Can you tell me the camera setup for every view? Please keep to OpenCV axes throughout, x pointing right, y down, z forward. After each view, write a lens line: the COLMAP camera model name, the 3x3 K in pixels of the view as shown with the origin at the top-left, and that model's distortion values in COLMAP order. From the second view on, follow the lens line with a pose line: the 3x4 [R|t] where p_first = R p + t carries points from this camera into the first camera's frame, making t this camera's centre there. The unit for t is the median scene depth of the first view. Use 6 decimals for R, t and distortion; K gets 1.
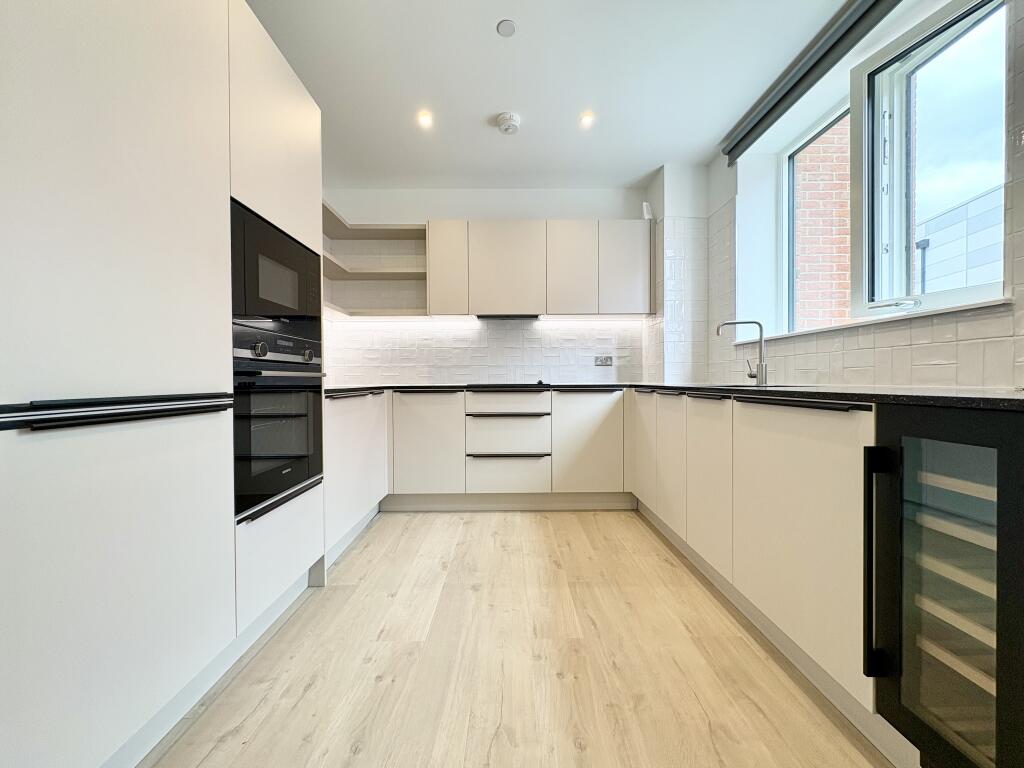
lens RADIAL K [[407.0, 0, 510.1], [0, 407.0, 385.5], [0, 0, 1]] dist [0.000331, 0.000103]
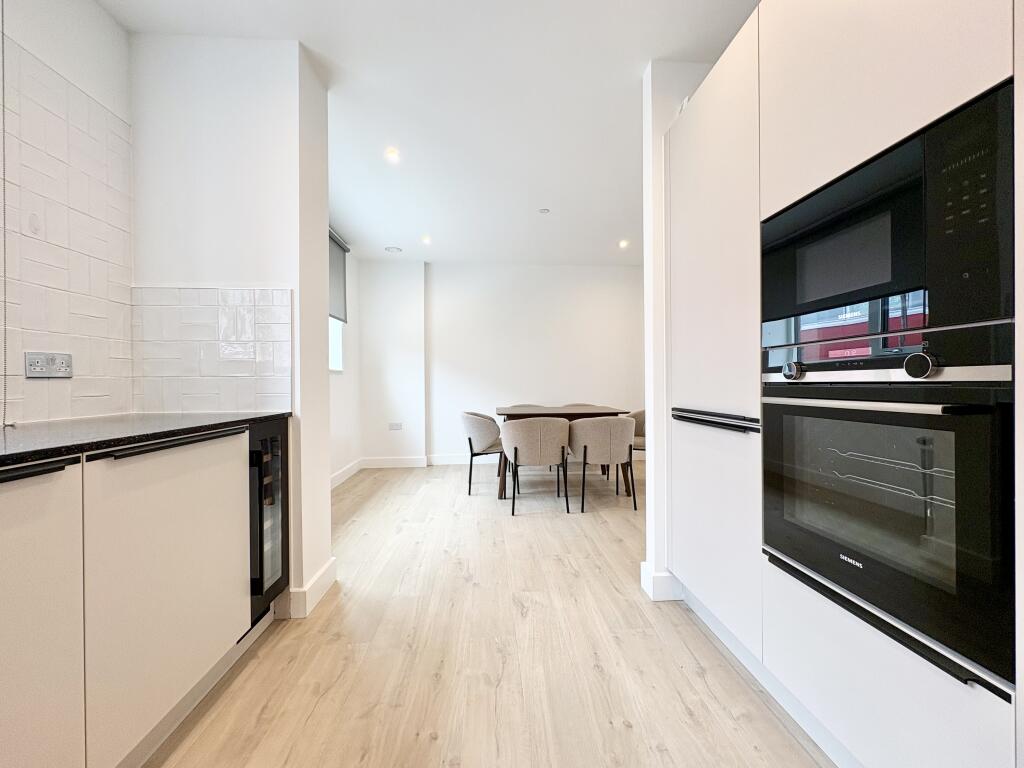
lens RADIAL K [[407.0, 0, 510.1], [0, 407.0, 385.5], [0, 0, 1]] dist [0.000331, 0.000103]
pose [[-0.998336, 0.014863, -0.055720, -0.005893], [0.013704, 0.999683, 0.021135, -0.063247], [0.056017, 0.020337, -0.998223, 1.333496]]
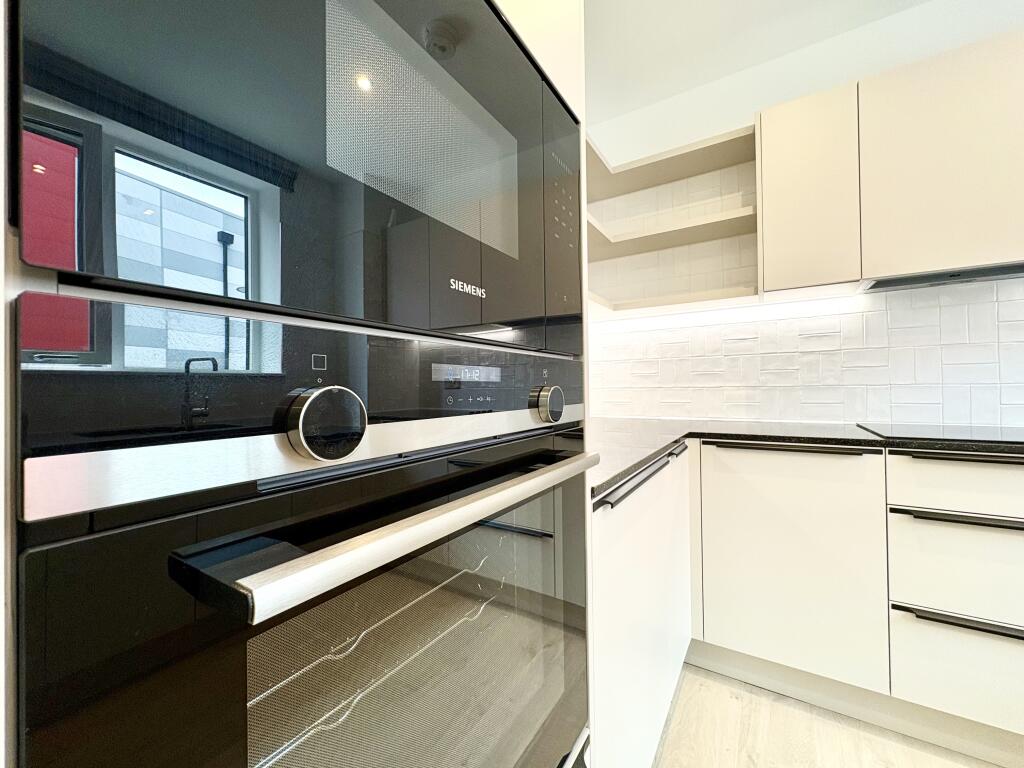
lens RADIAL K [[407.0, 0, 510.1], [0, 407.0, 385.5], [0, 0, 1]] dist [0.000331, 0.000103]
pose [[0.837296, -0.007161, -0.546703, -0.323041], [-0.001628, 0.999877, -0.015590, -0.077845], [0.546747, 0.013944, 0.837181, 0.666120]]
